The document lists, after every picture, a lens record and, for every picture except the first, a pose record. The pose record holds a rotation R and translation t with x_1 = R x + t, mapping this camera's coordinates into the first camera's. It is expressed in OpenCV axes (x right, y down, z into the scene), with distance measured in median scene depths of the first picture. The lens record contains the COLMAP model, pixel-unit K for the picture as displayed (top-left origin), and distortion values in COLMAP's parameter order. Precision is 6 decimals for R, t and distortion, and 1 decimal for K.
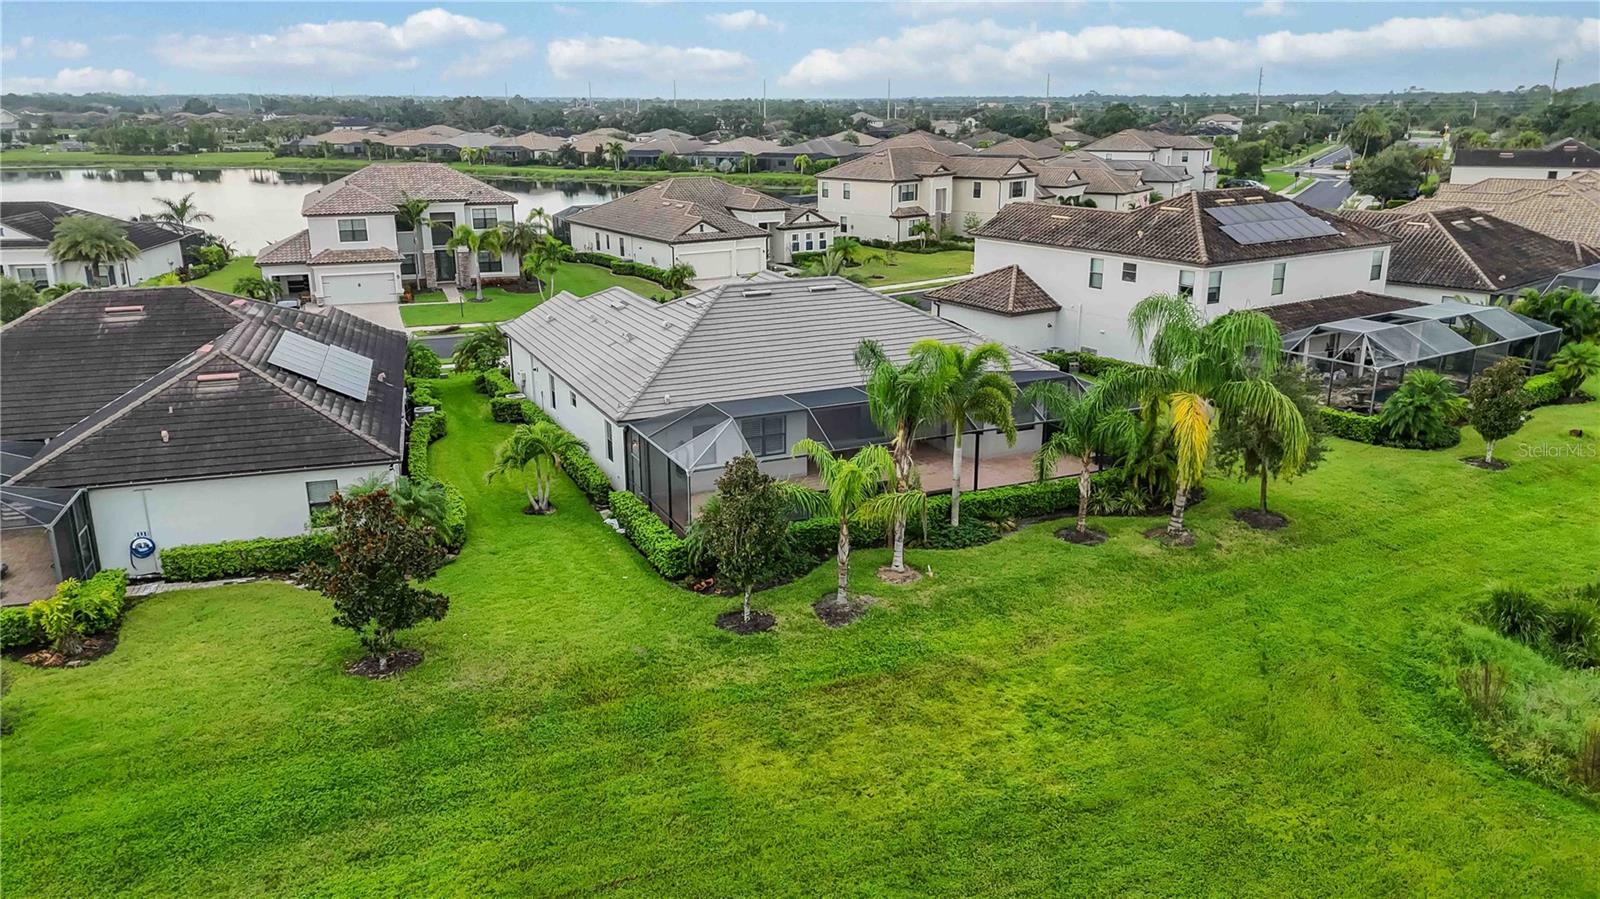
lens RADIAL K [[1177.6, 0, 800.0], [0, 1177.6, 450.3], [0, 0, 1]] dist [0.066510, -0.058062]
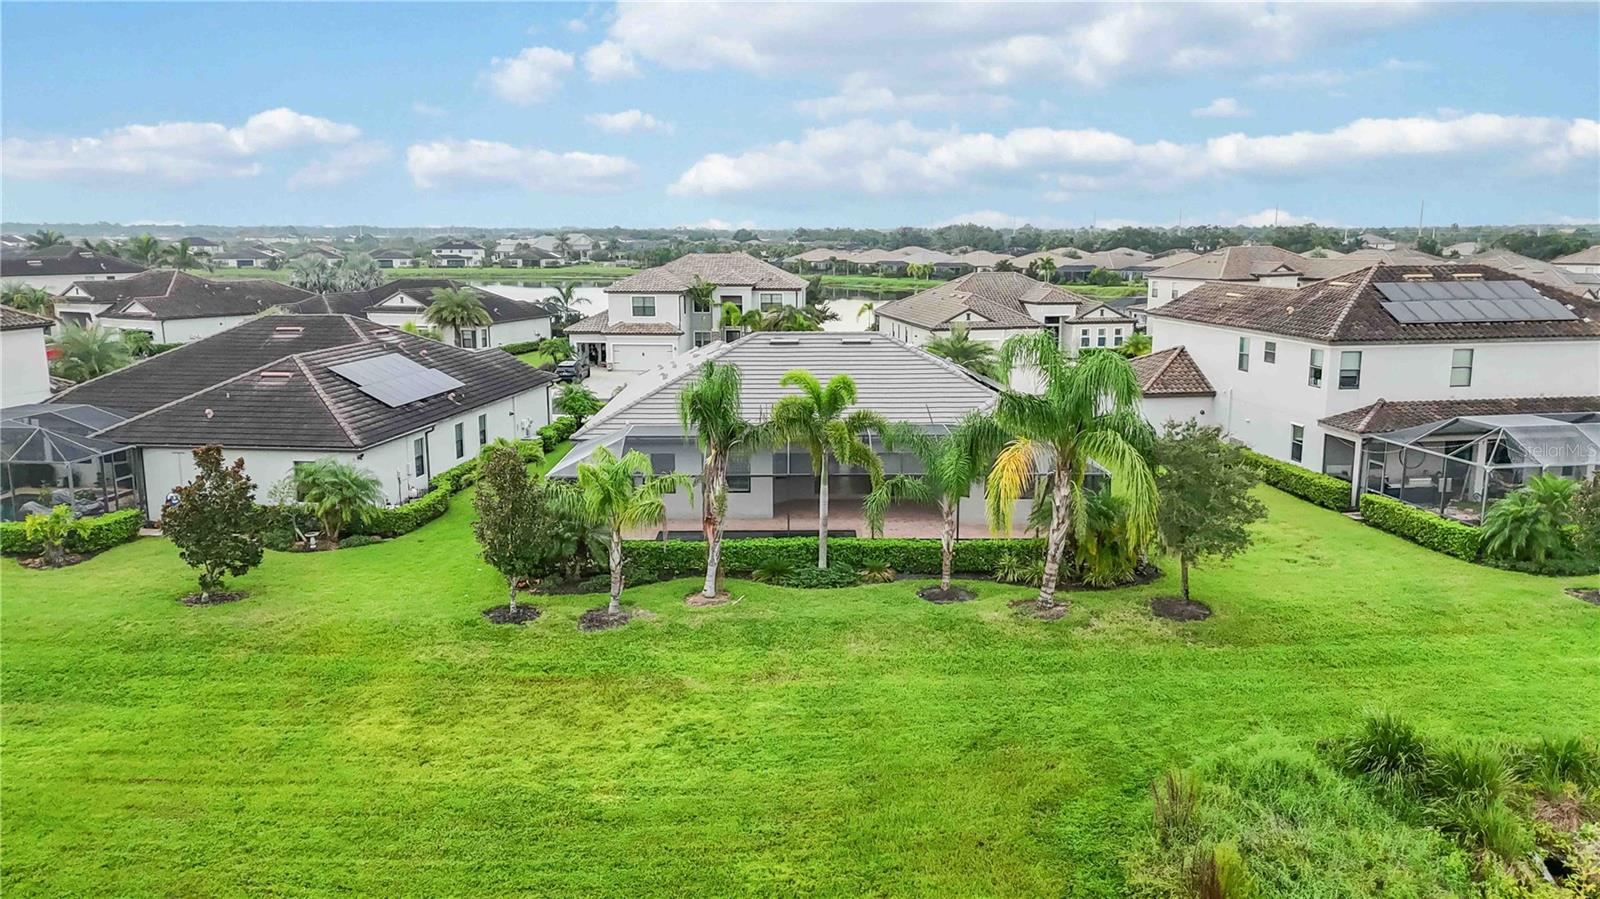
lens RADIAL K [[1177.6, 0, 798.0], [0, 1177.6, 447.5], [0, 0, 1]] dist [0.066510, -0.058062]
pose [[0.908088, 0.075380, -0.411940, 0.401128], [-0.118833, 0.989615, -0.080871, 0.037465], [0.401566, 0.122390, 0.907615, 0.095792]]
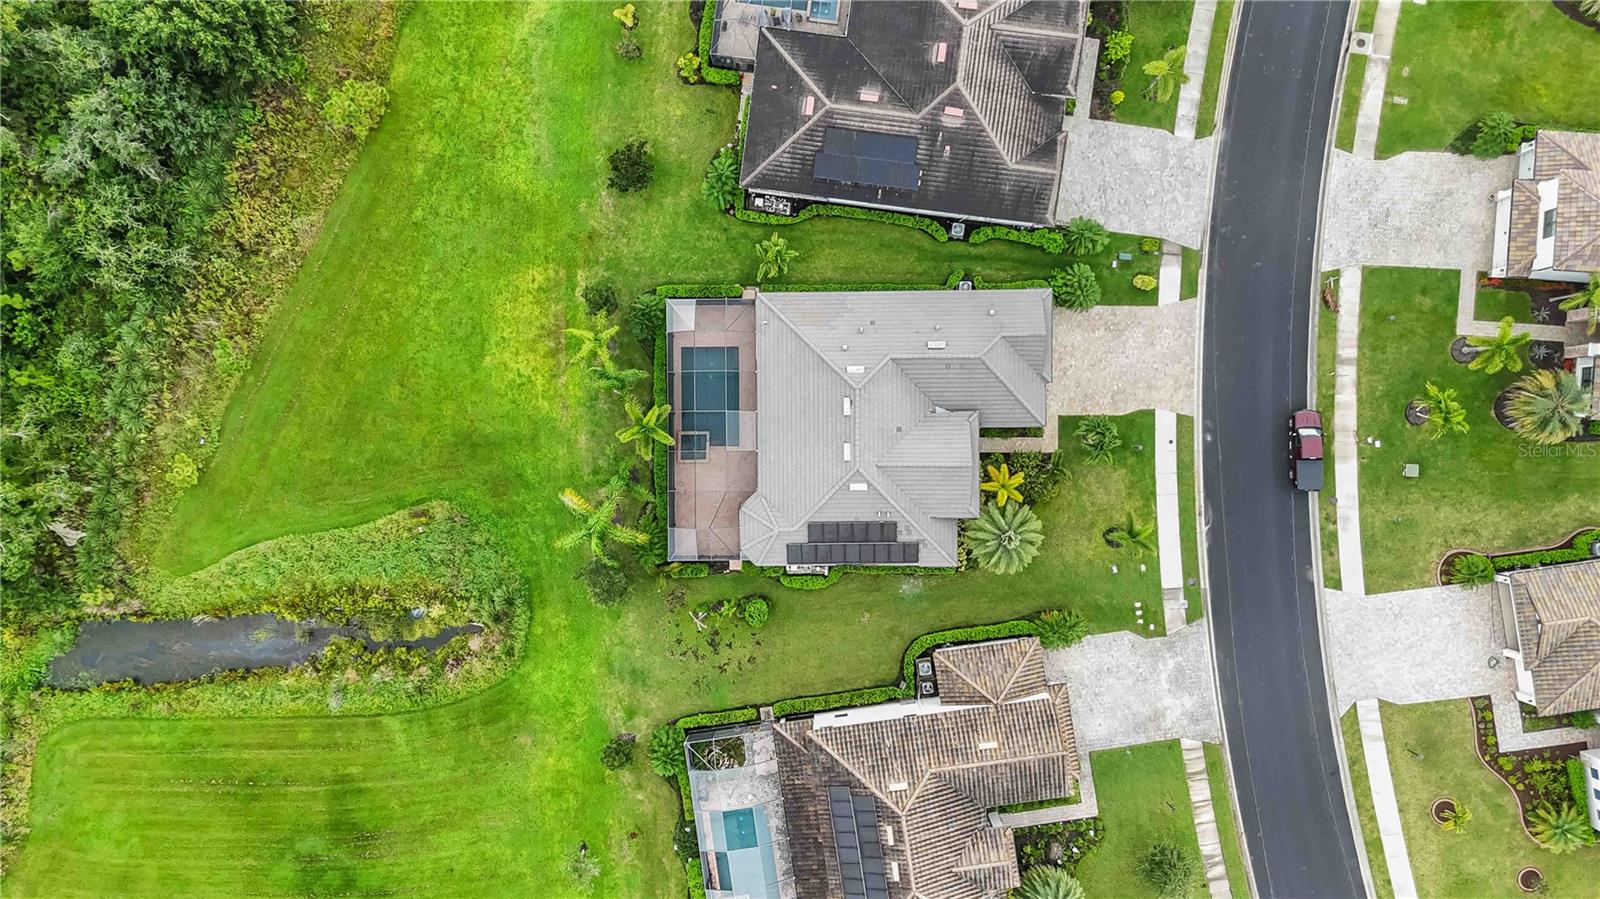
lens RADIAL K [[1177.6, 0, 795.2], [0, 1177.6, 446.3], [0, 0, 1]] dist [0.066510, -0.058062]
pose [[-0.417945, 0.908231, 0.020952, 0.008160], [-0.230339, -0.128249, 0.964622, -1.674003], [0.878787, 0.398333, 0.262802, 0.542739]]
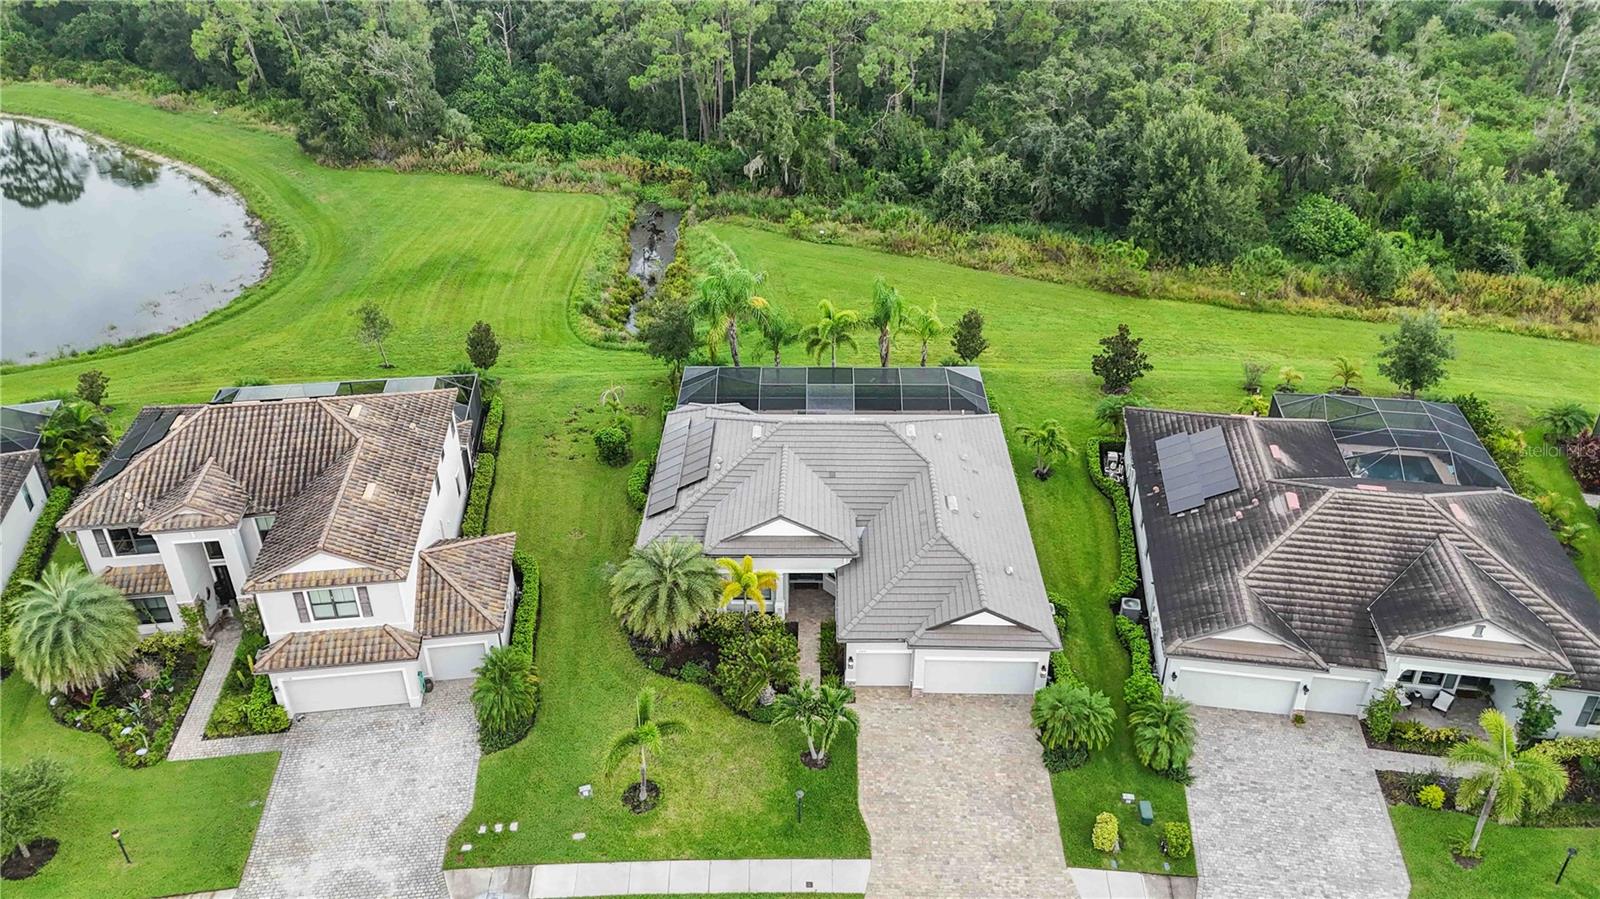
lens RADIAL K [[1177.6, 0, 799.7], [0, 1177.6, 451.2], [0, 0, 1]] dist [0.066510, -0.058062]
pose [[-0.899007, -0.216140, 0.380880, -0.458380], [0.133048, 0.693810, 0.707761, -1.000795], [-0.417234, 0.686958, -0.594983, 1.794691]]
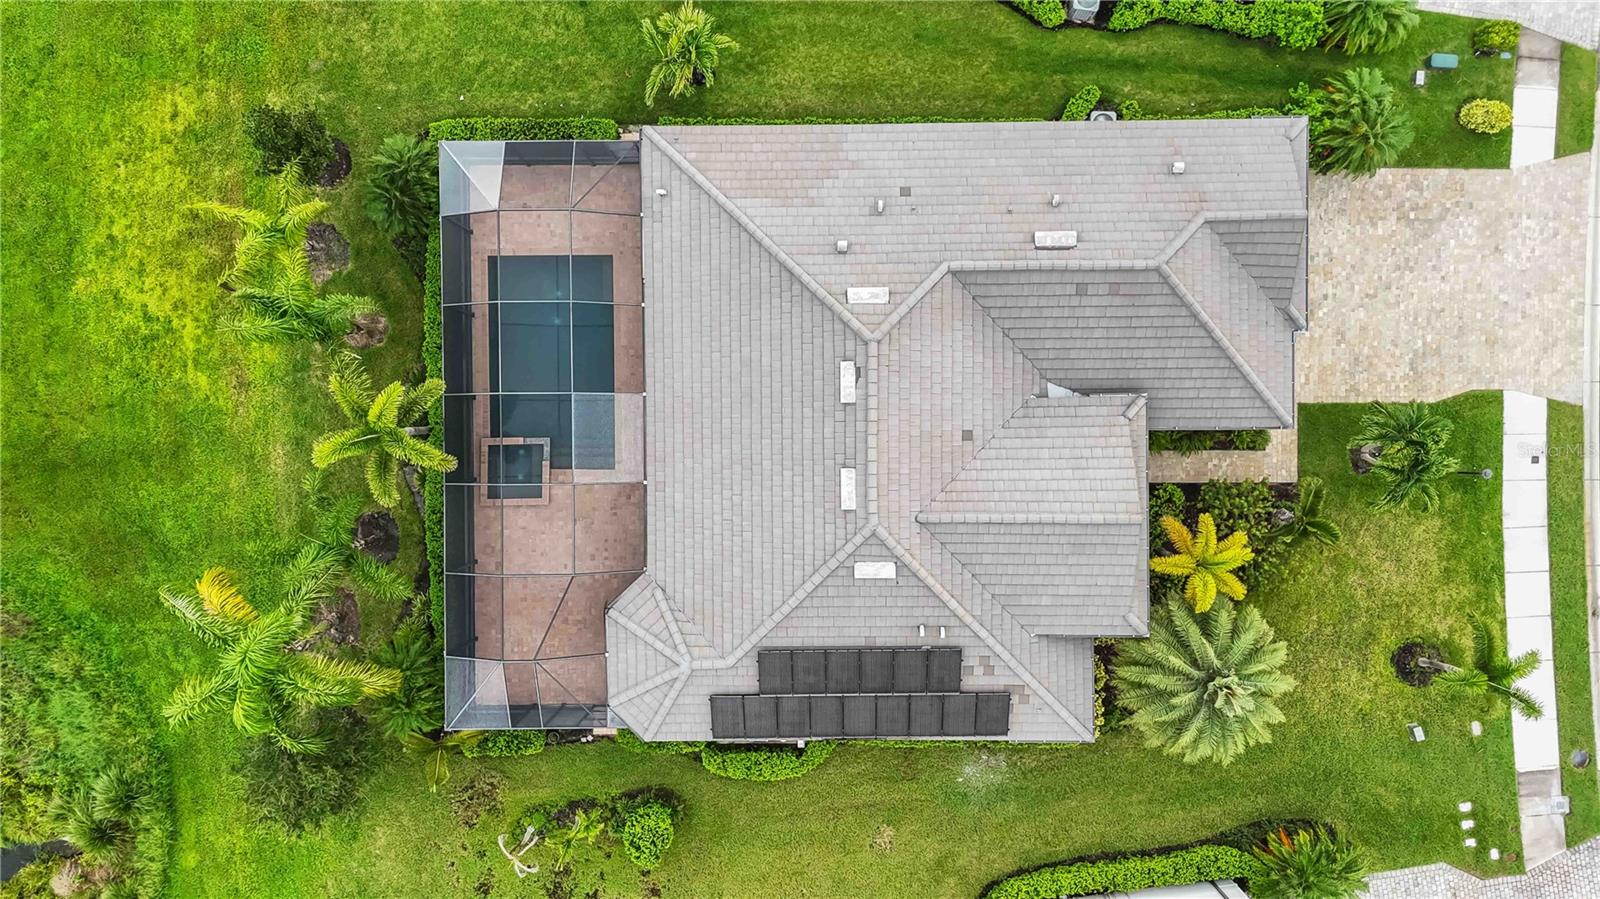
lens RADIAL K [[1177.6, 0, 797.0], [0, 1177.6, 443.3], [0, 0, 1]] dist [0.066510, -0.058062]
pose [[-0.417669, 0.908405, 0.018773, -0.005244], [-0.247650, -0.133696, 0.959580, -0.789330], [0.874198, 0.396138, 0.280808, 0.800926]]
